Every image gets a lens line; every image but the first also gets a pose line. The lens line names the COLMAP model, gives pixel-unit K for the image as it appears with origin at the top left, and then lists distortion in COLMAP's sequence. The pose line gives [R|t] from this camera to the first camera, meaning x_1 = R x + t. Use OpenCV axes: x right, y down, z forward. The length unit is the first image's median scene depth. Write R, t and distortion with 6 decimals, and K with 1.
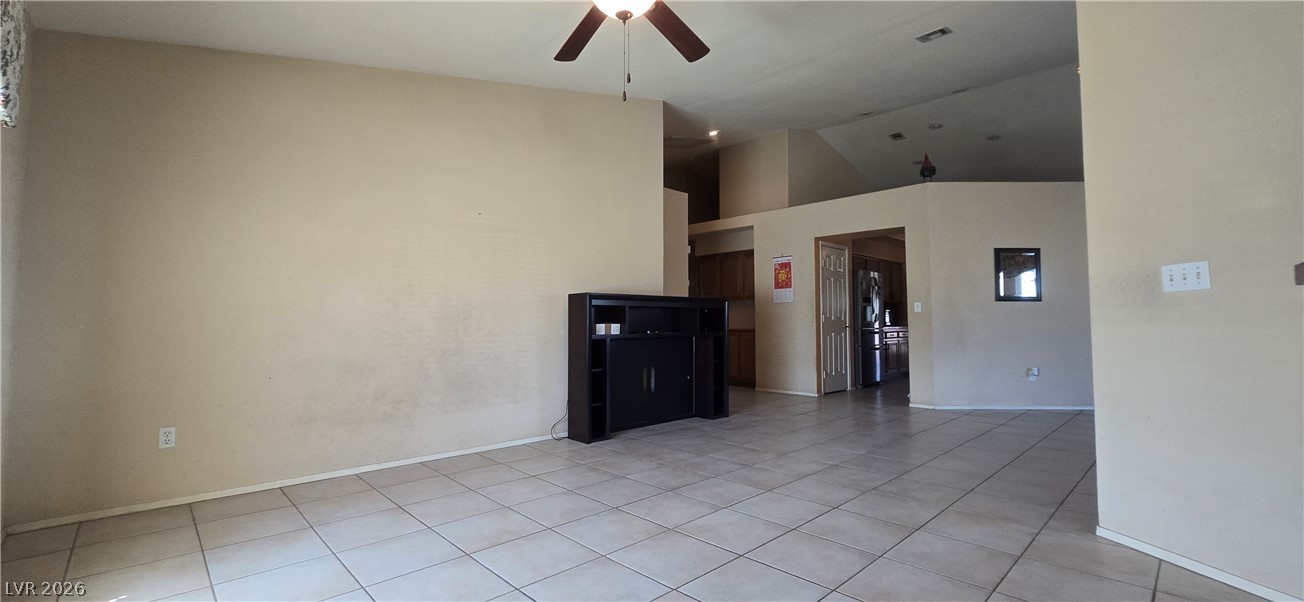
lens RADIAL K [[533.5, 0, 648.4], [0, 533.5, 295.9], [0, 0, 1]] dist [-0.000713, -0.000459]
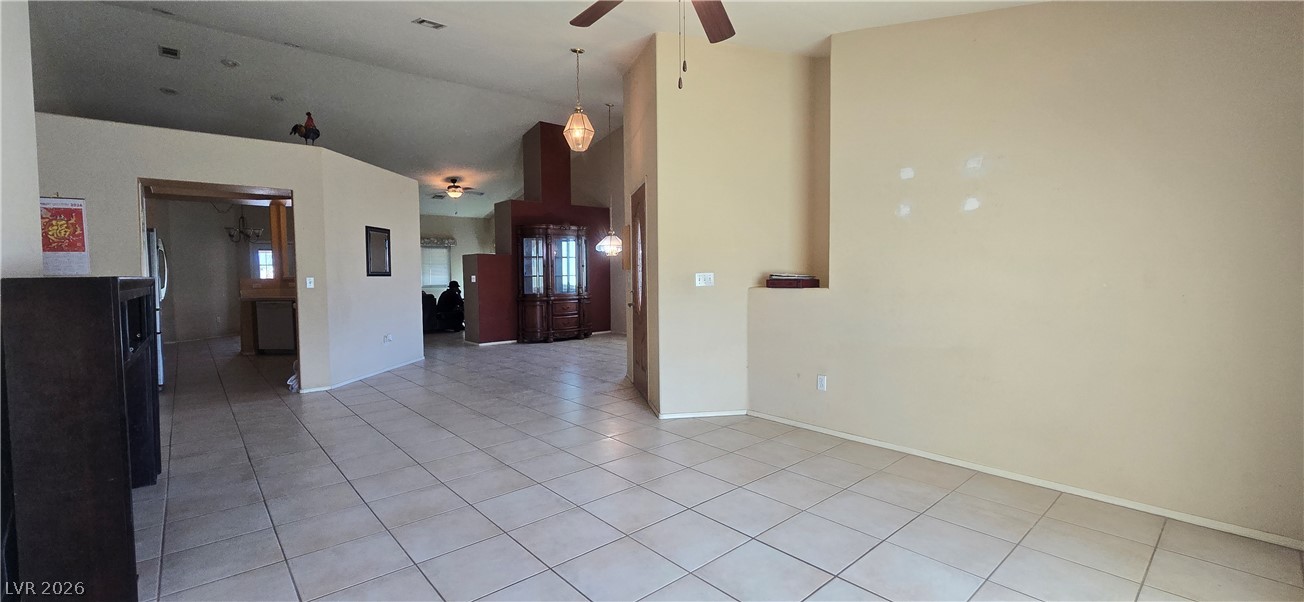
lens RADIAL K [[533.5, 0, 648.4], [0, 533.5, 295.9], [0, 0, 1]] dist [-0.000713, -0.000459]
pose [[0.052594, -0.042578, 0.997708, -0.679471], [-0.037405, 0.998306, 0.044575, -0.034412], [-0.997915, -0.039663, 0.050912, 0.692022]]
